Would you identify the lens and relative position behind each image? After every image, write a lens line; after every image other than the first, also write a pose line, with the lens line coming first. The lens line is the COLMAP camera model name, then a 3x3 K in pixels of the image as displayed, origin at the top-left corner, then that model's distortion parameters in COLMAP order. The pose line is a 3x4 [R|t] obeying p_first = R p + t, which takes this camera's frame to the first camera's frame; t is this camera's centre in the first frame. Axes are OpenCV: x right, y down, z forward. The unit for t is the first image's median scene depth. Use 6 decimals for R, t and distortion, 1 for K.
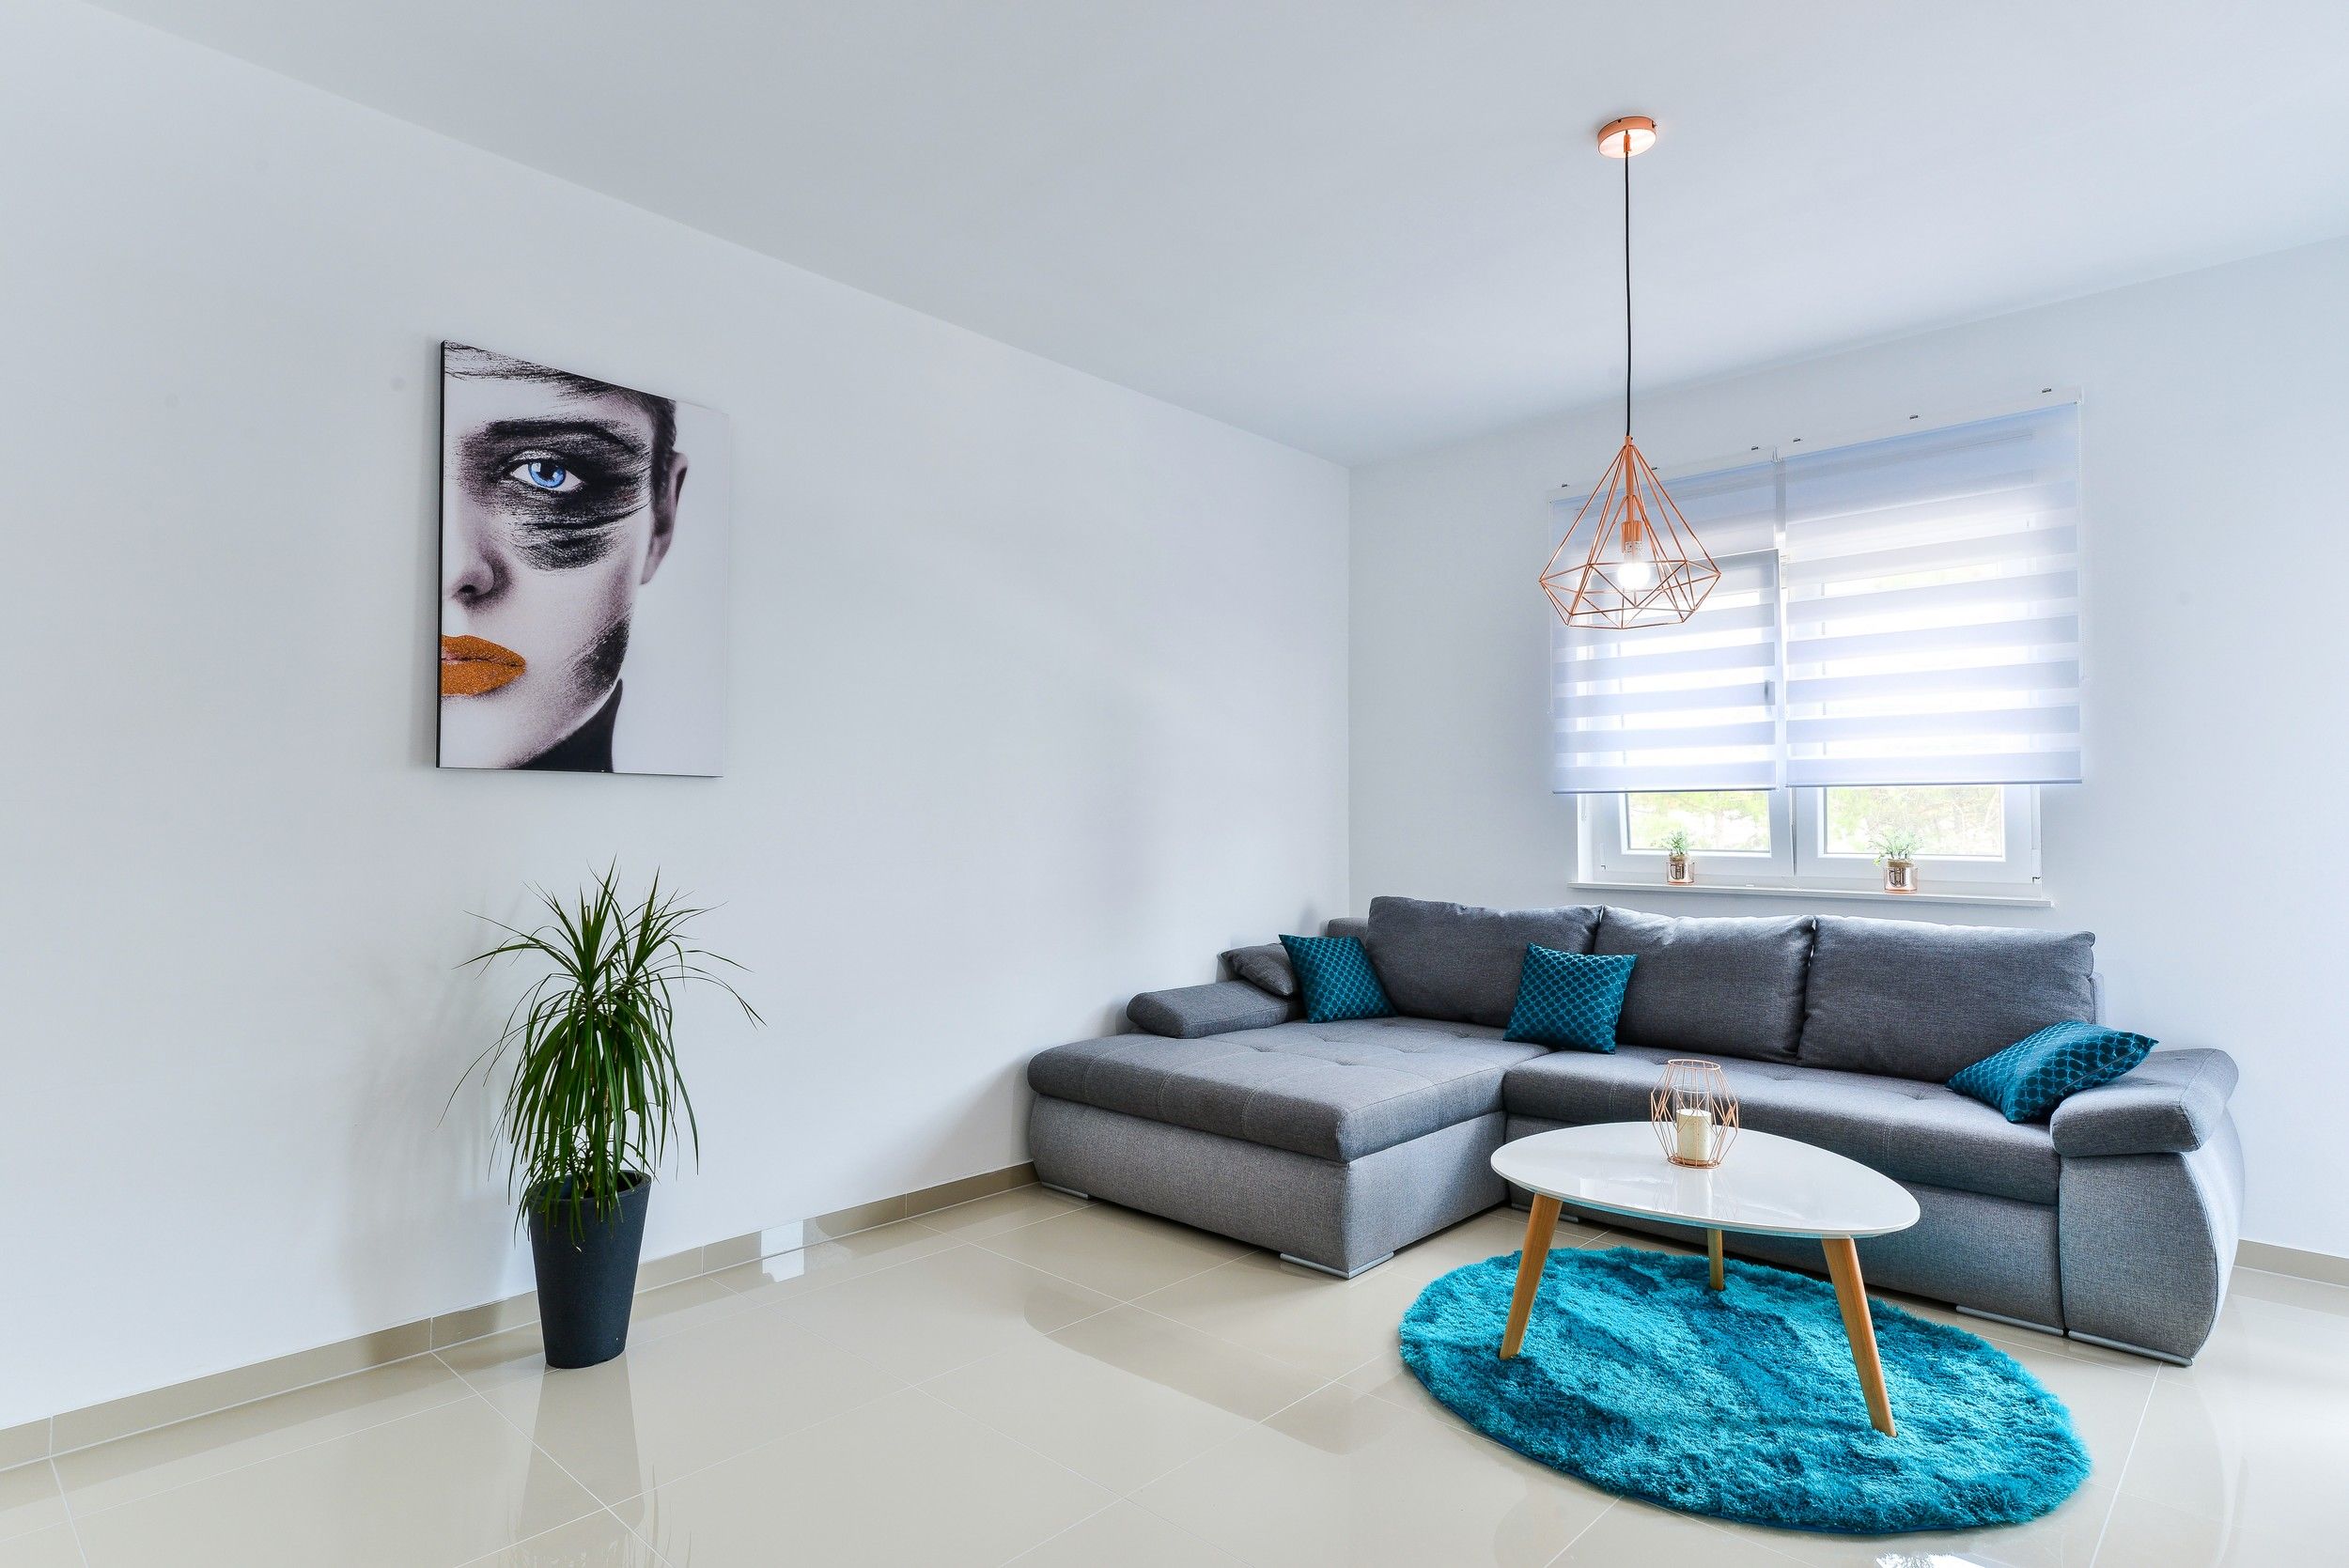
lens RADIAL K [[1250.4, 0, 1174.5], [0, 1250.4, 784.0], [0, 0, 1]] dist [0.020987, -0.000275]
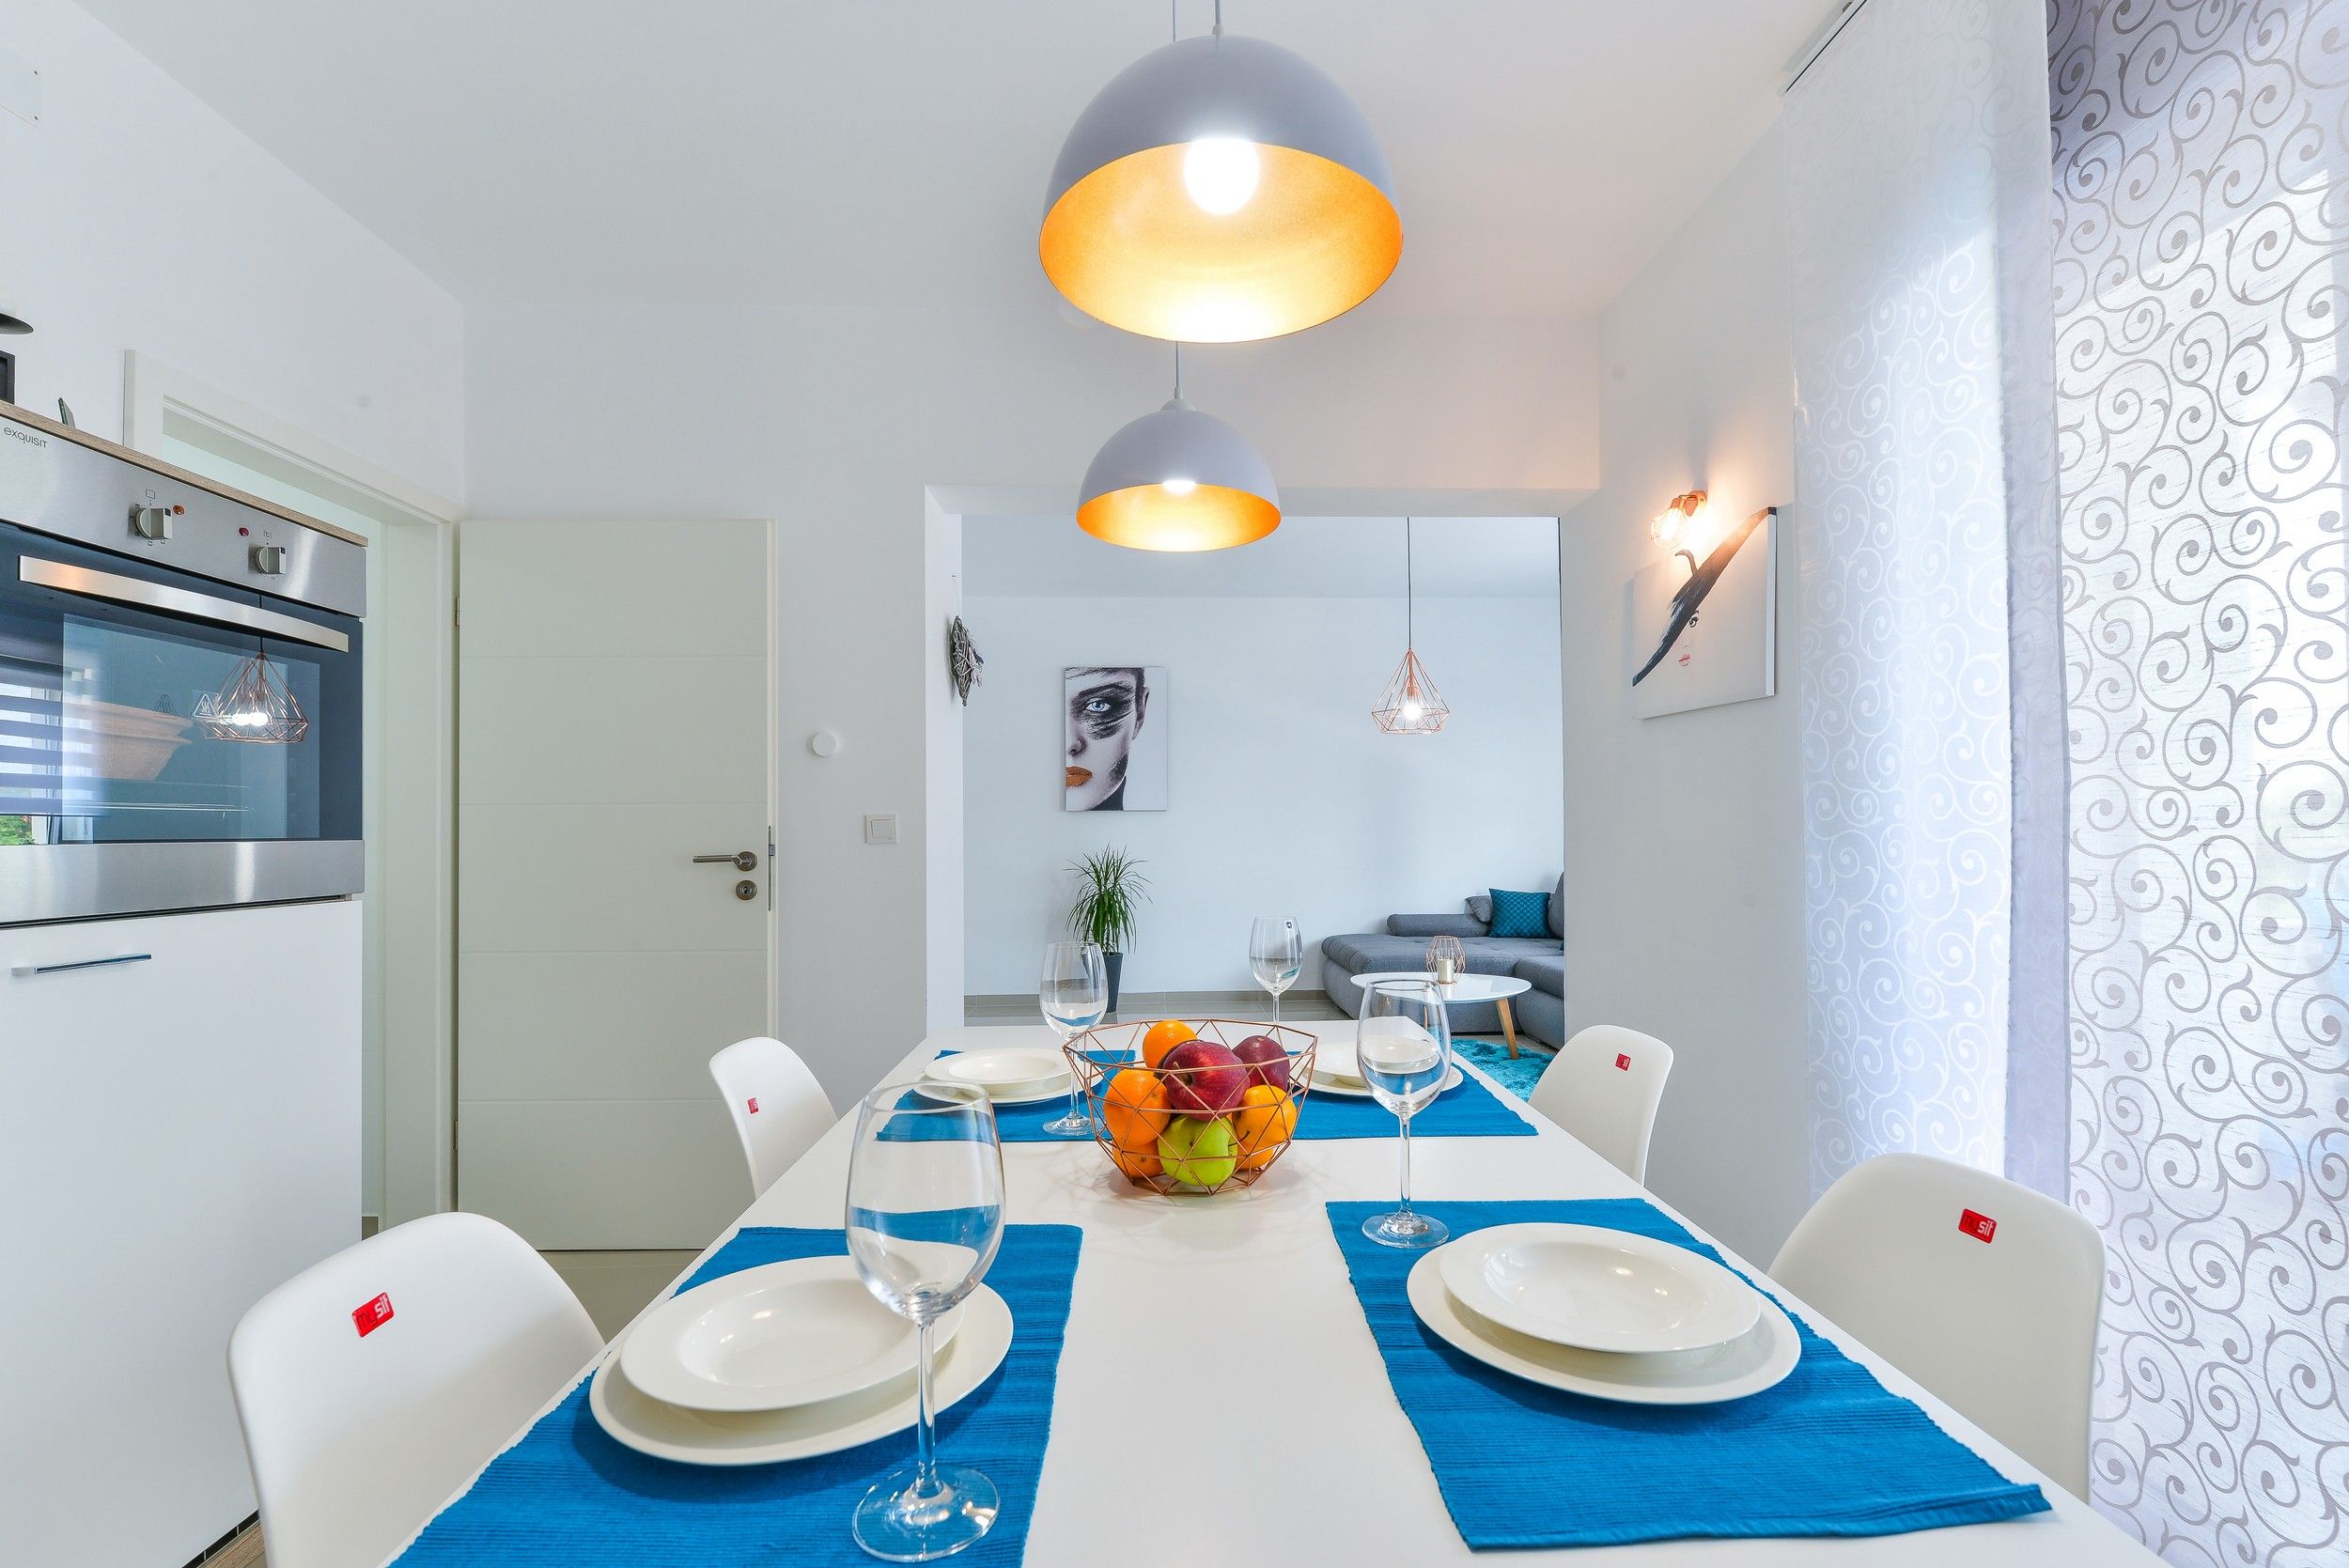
lens RADIAL K [[1030.0, 0, 1166.6], [0, 1030.0, 808.6], [0, 0, 1]] dist [0.000210, -0.006269]
pose [[0.705215, -0.022663, -0.708631, 1.082156], [0.032904, 0.999458, 0.000781, -0.010785], [0.708229, -0.023868, 0.705579, -0.459924]]
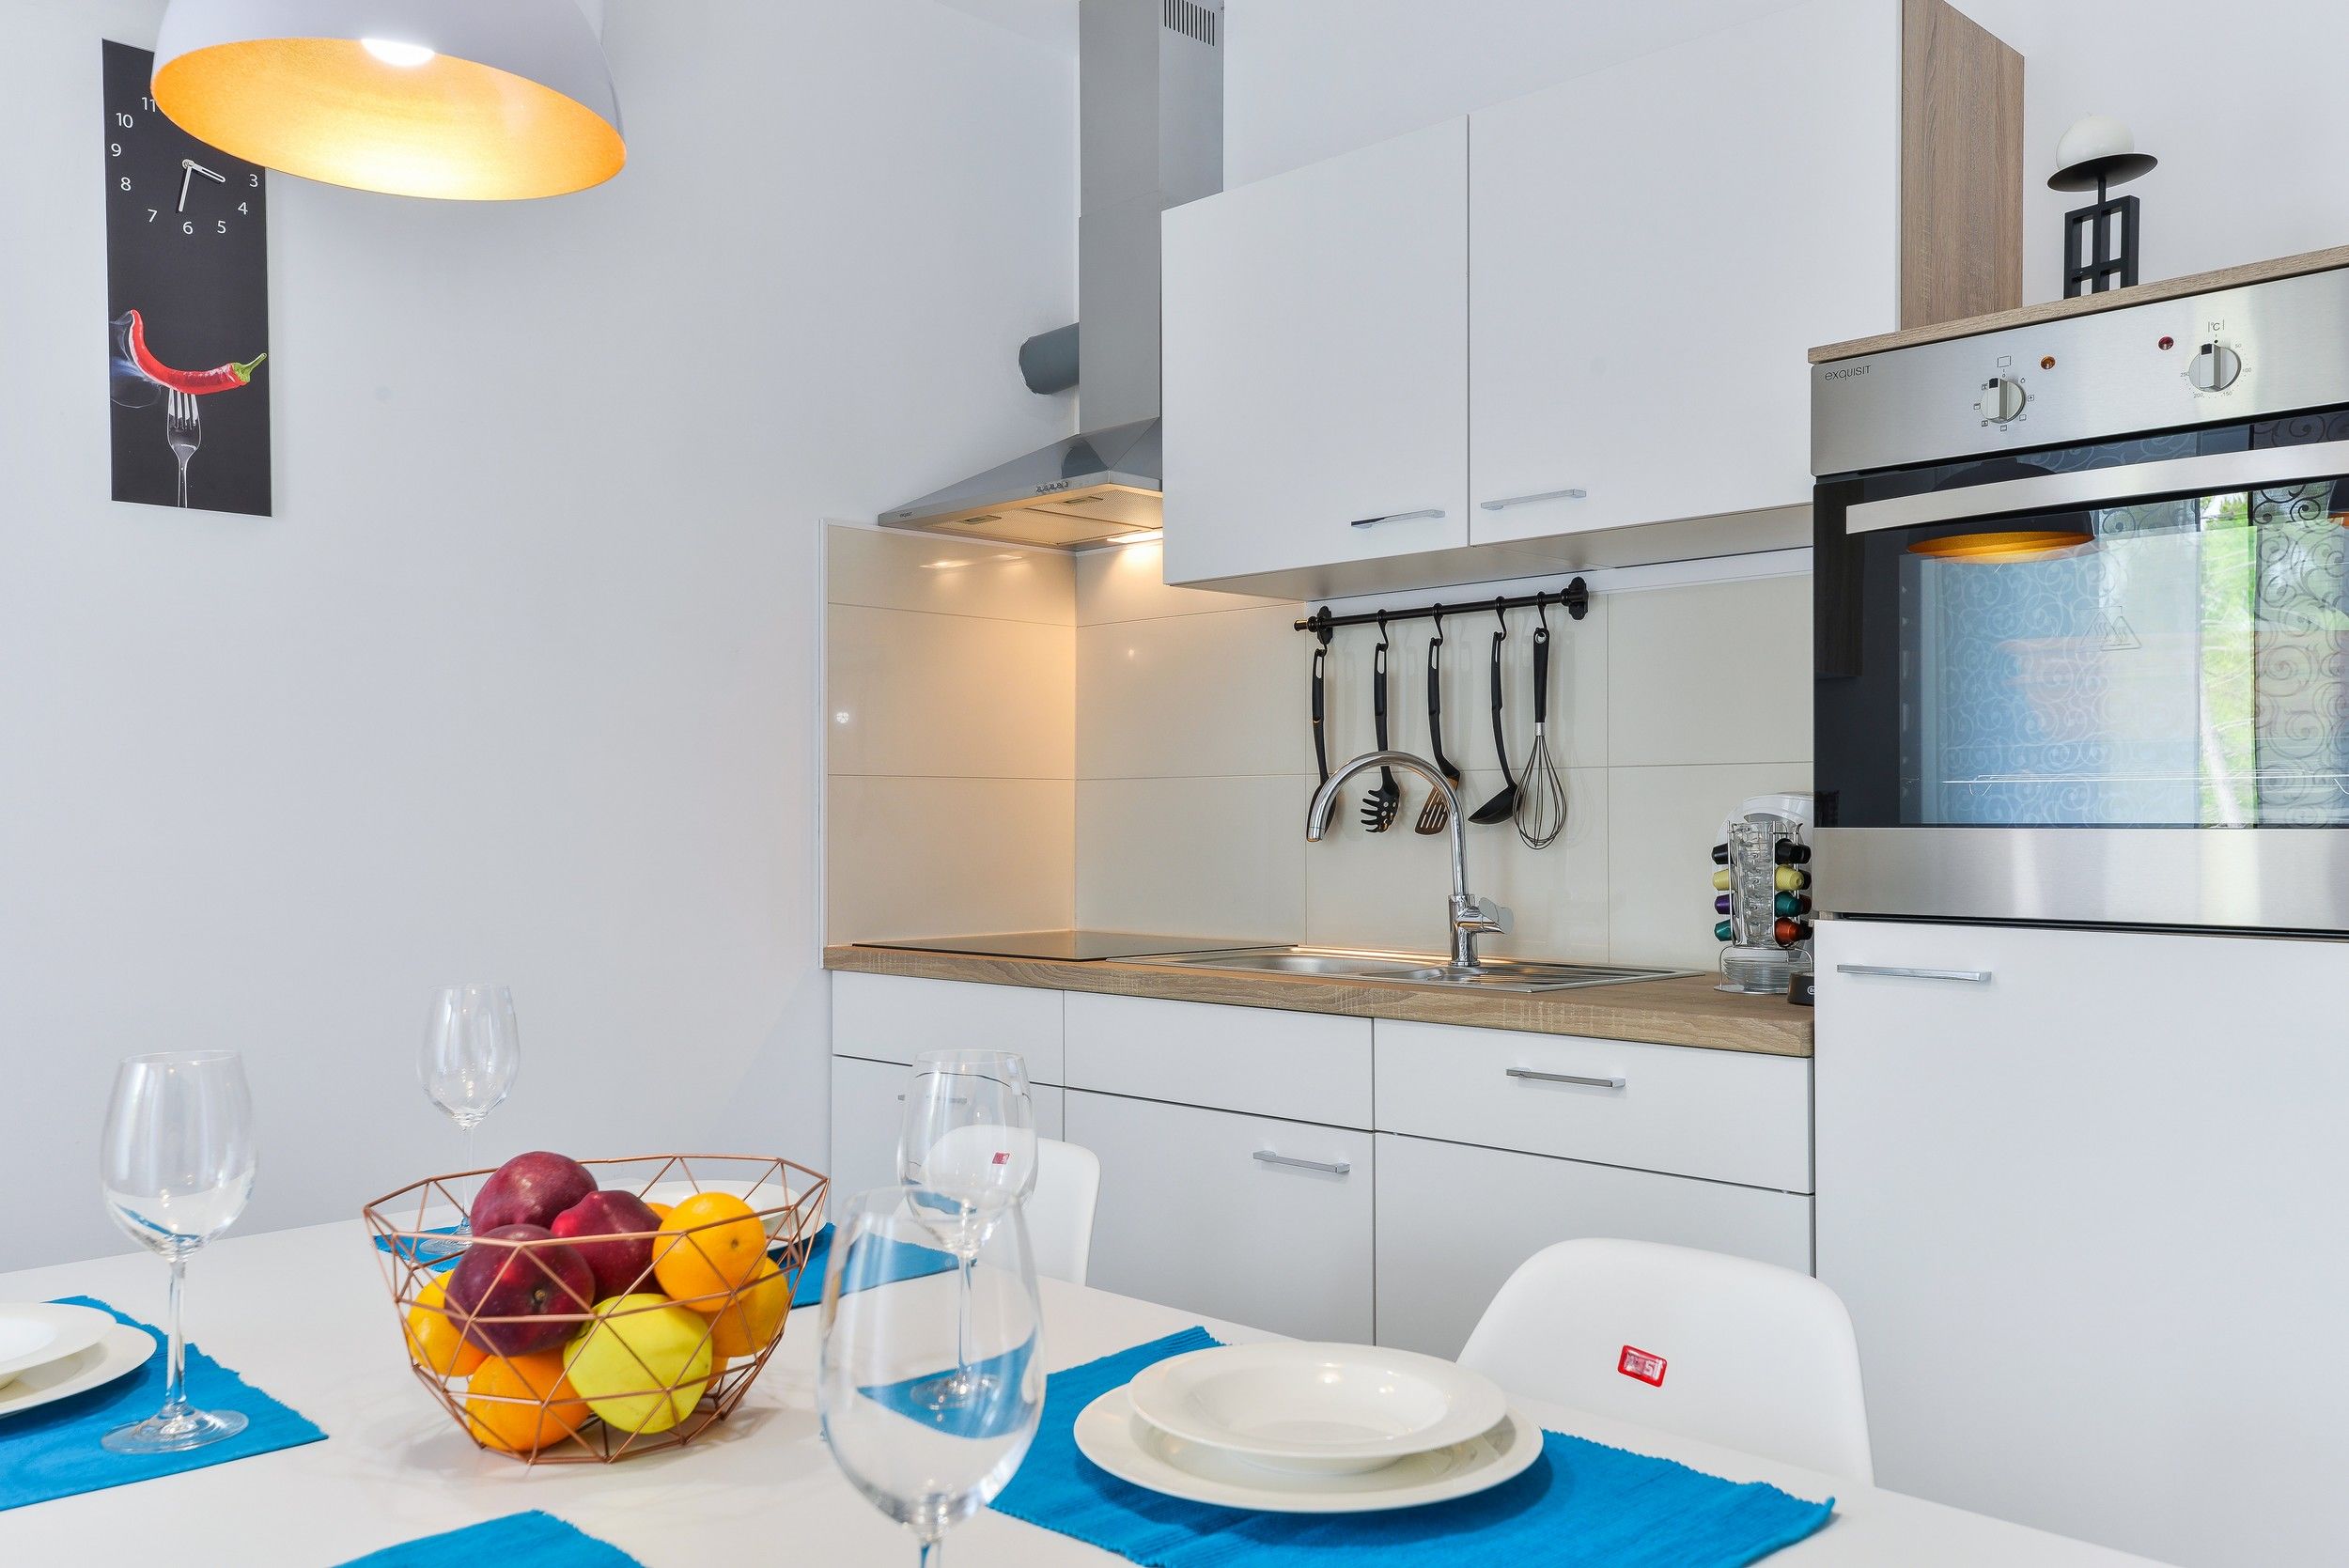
lens RADIAL K [[1931.8, 0, 1166.1], [0, 1931.8, 798.1], [0, 0, 1]] dist [0.064633, 0.001838]
pose [[-0.999592, -0.001406, 0.028512, 0.732710], [-0.002675, 0.999004, -0.044532, 0.007578], [-0.028421, -0.044590, -0.998601, 0.147028]]
